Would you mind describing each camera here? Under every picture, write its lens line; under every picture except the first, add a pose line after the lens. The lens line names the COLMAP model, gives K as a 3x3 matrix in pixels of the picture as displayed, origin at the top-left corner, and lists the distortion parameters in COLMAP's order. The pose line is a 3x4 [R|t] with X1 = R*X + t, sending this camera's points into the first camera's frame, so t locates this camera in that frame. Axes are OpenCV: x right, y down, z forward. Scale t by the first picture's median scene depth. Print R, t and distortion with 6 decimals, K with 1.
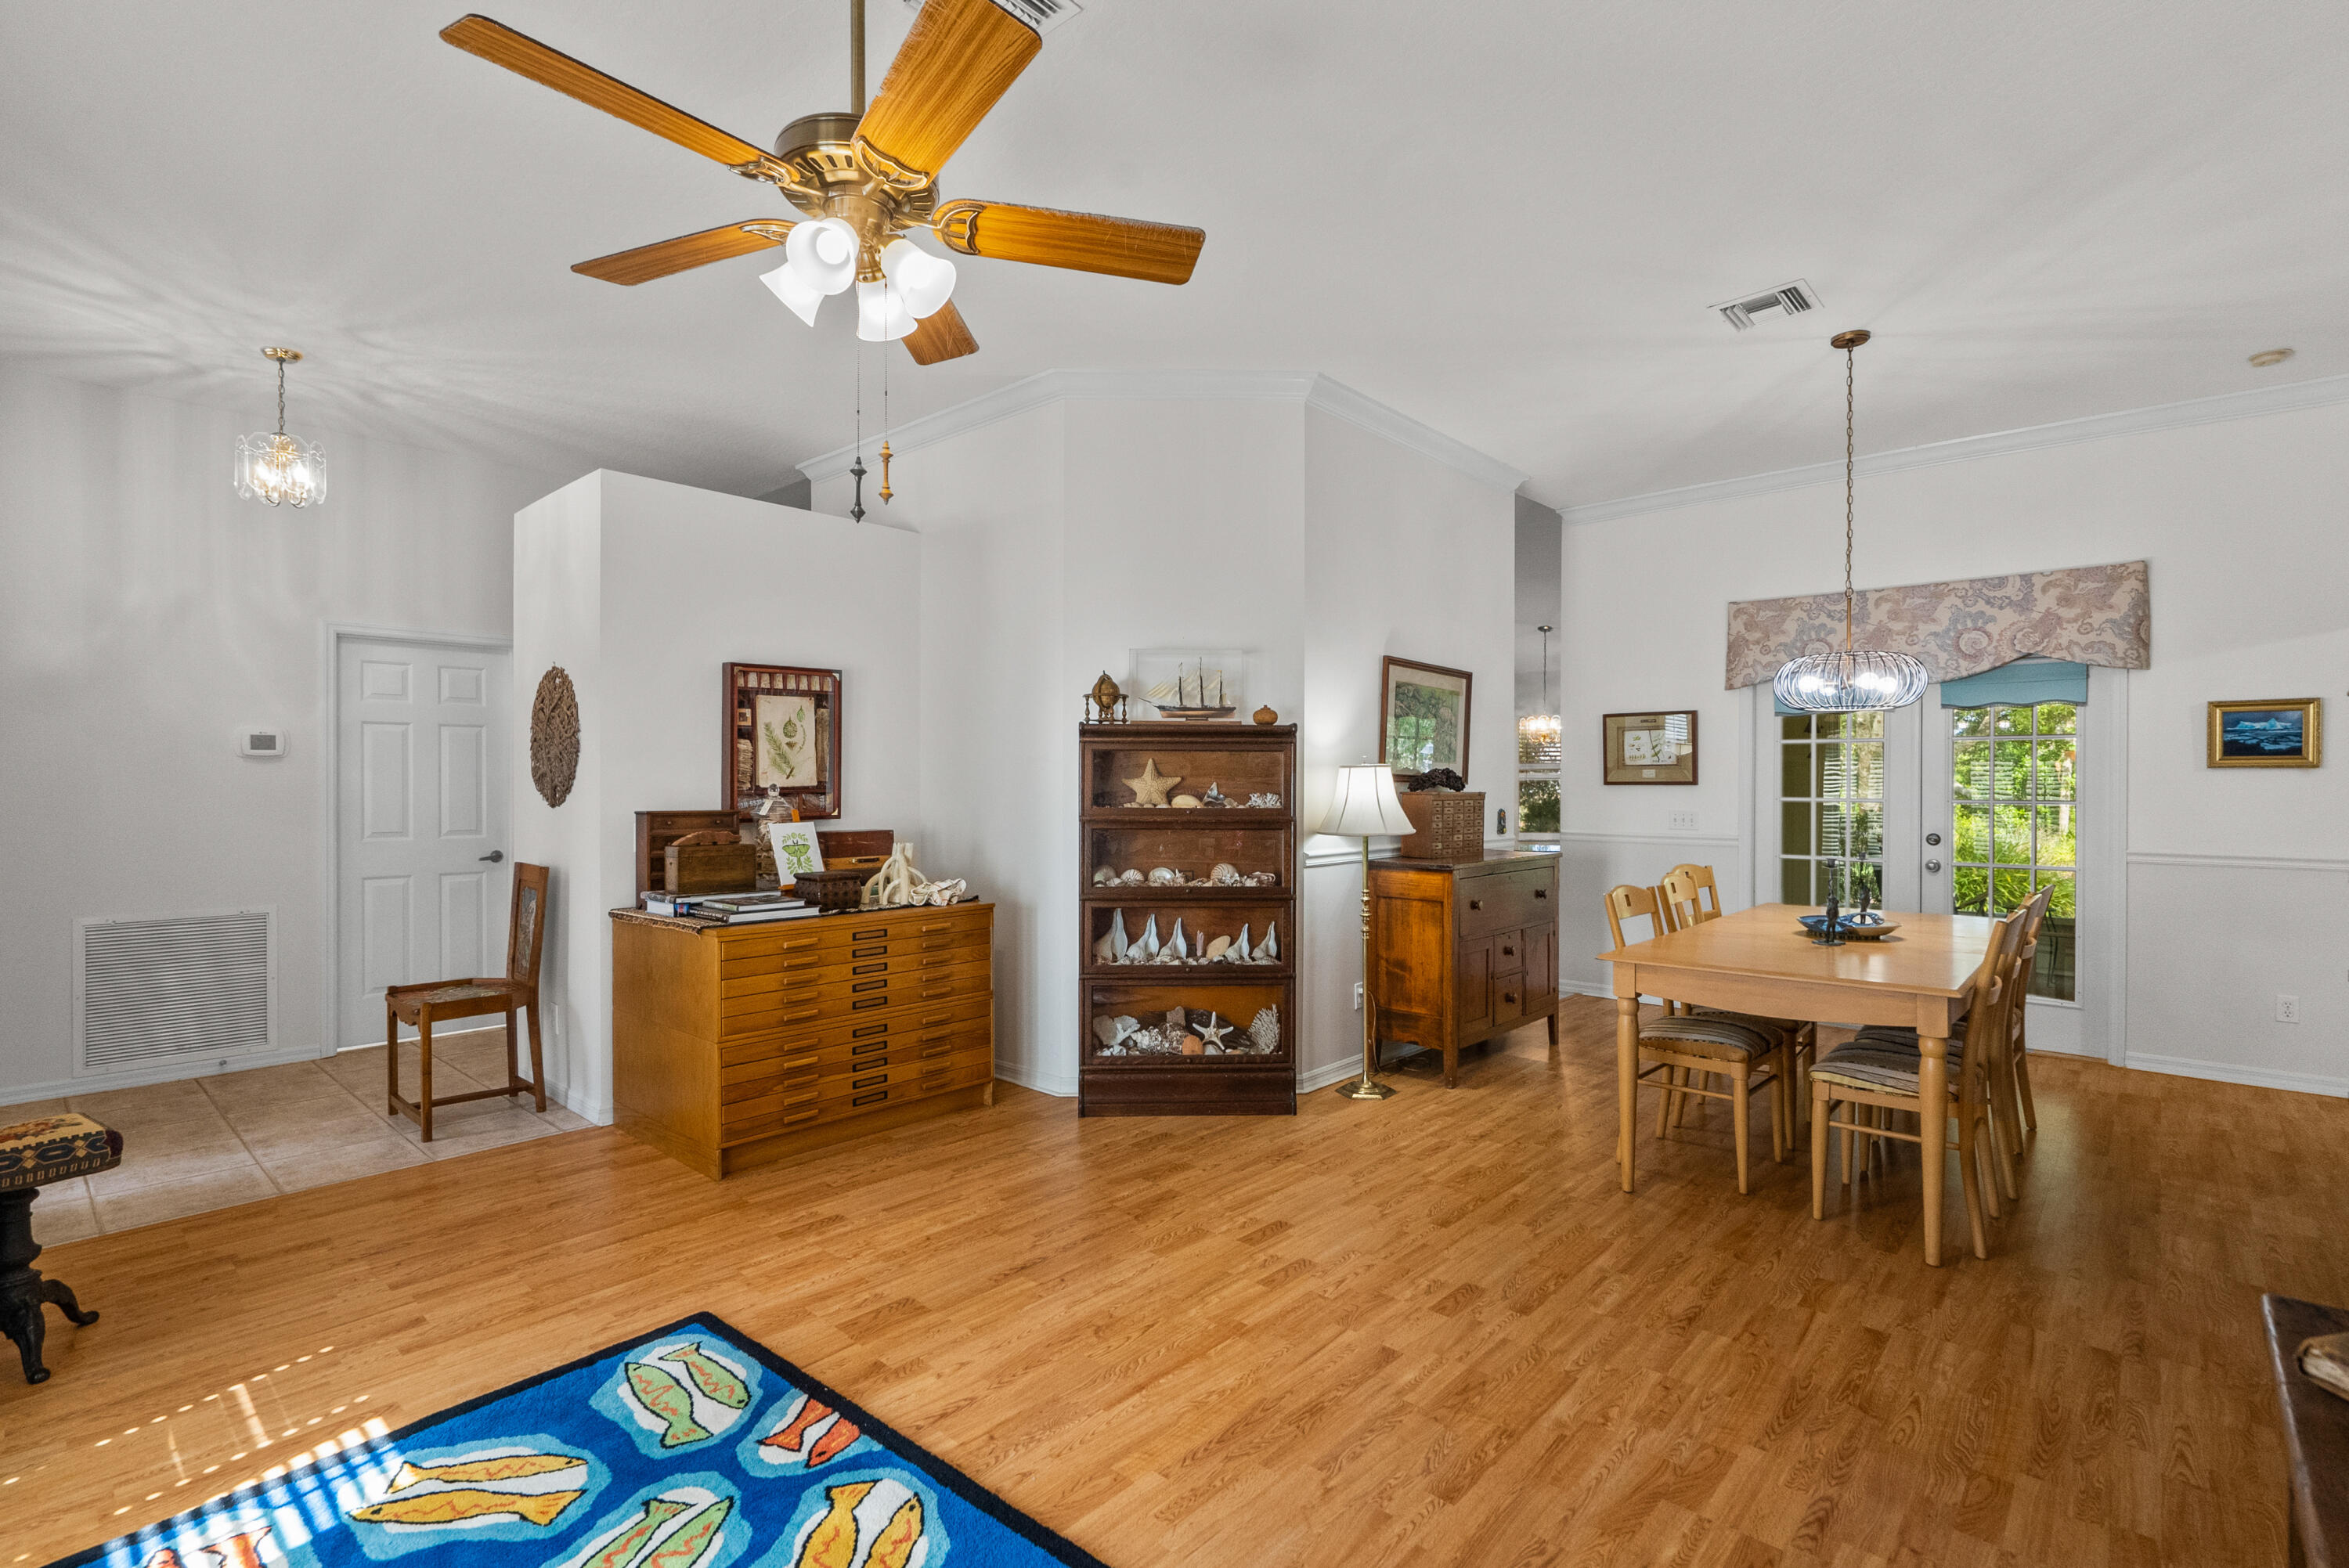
lens RADIAL K [[1095.5, 0, 1172.2], [0, 1095.5, 790.7], [0, 0, 1]] dist [0.002050, 0.000025]
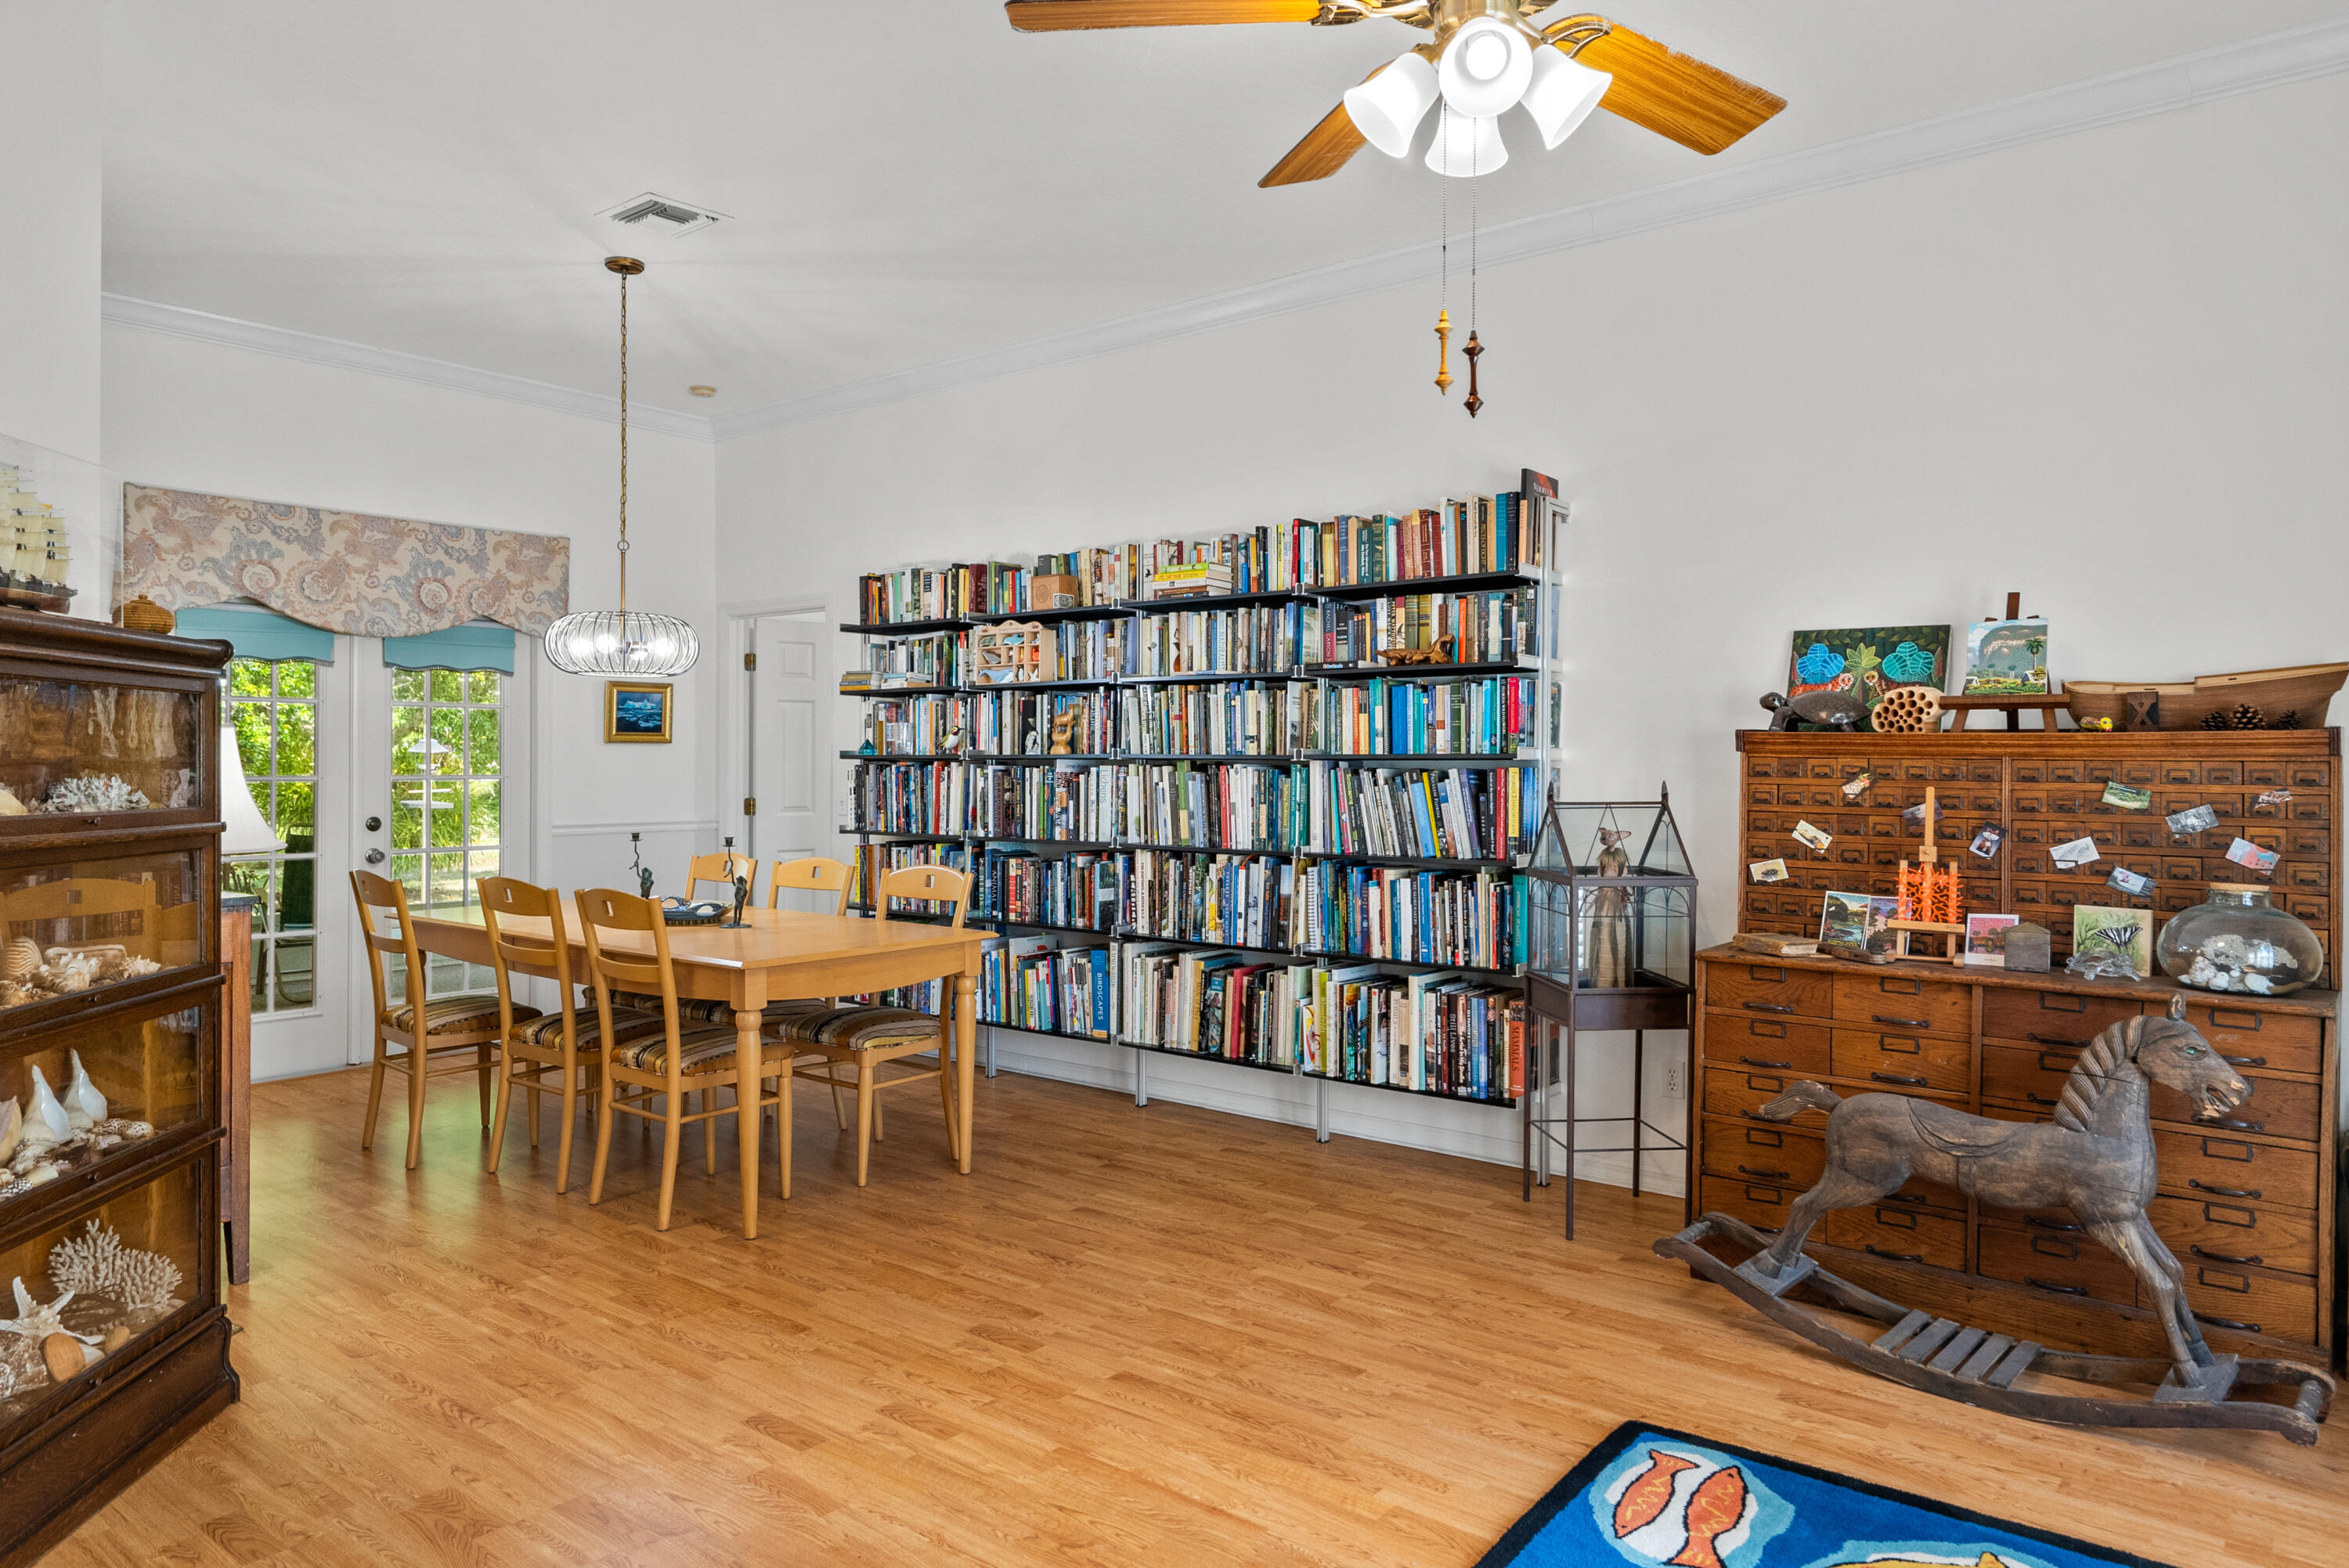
lens RADIAL K [[1488.3, 0, 1174.5], [0, 1488.3, 781.2], [0, 0, 1]] dist [0.014740, -0.002698]
pose [[-0.055912, -0.017509, 0.998282, -0.566322], [0.004099, 0.999834, 0.017765, -0.006780], [-0.998427, 0.005085, -0.055831, 0.550177]]
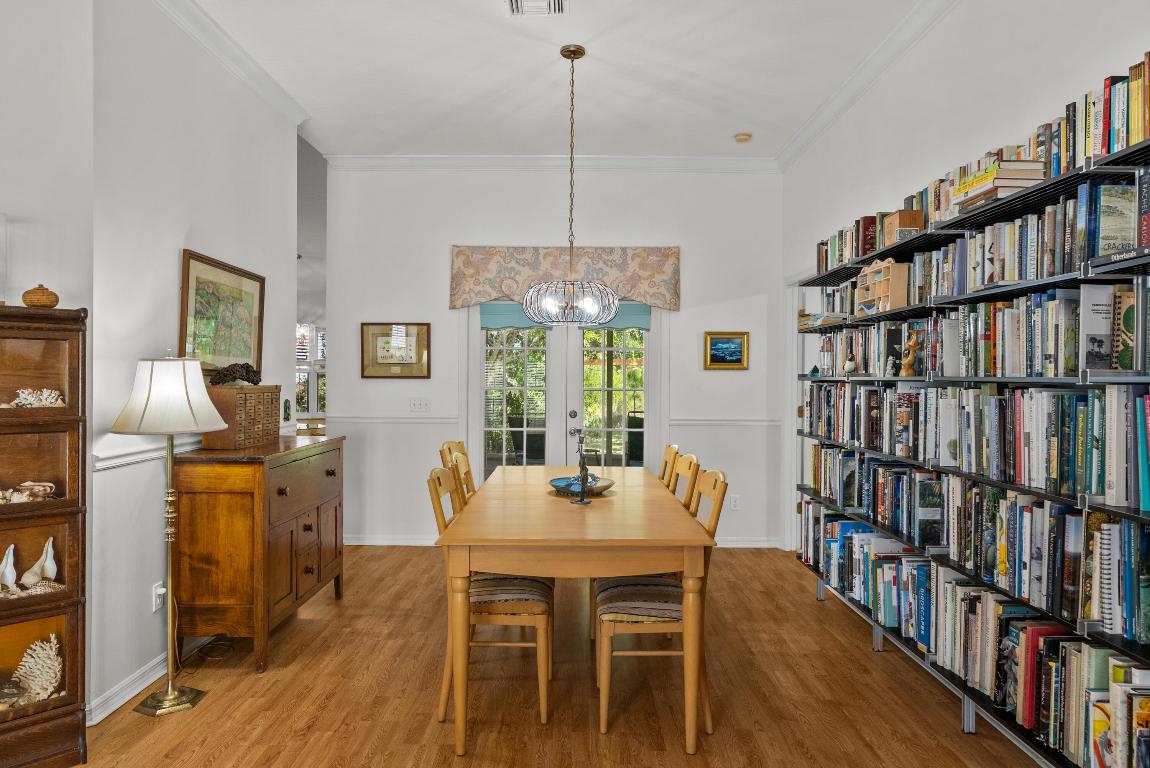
lens RADIAL K [[728.7, 0, 575.0], [0, 728.7, 382.7], [0, 0, 1]] dist [0.014740, -0.002698]
pose [[0.739354, -0.003155, 0.673310, 0.008228], [0.000414, 0.999991, 0.004232, -0.004970], [-0.673317, -0.002850, 0.739348, 0.290612]]
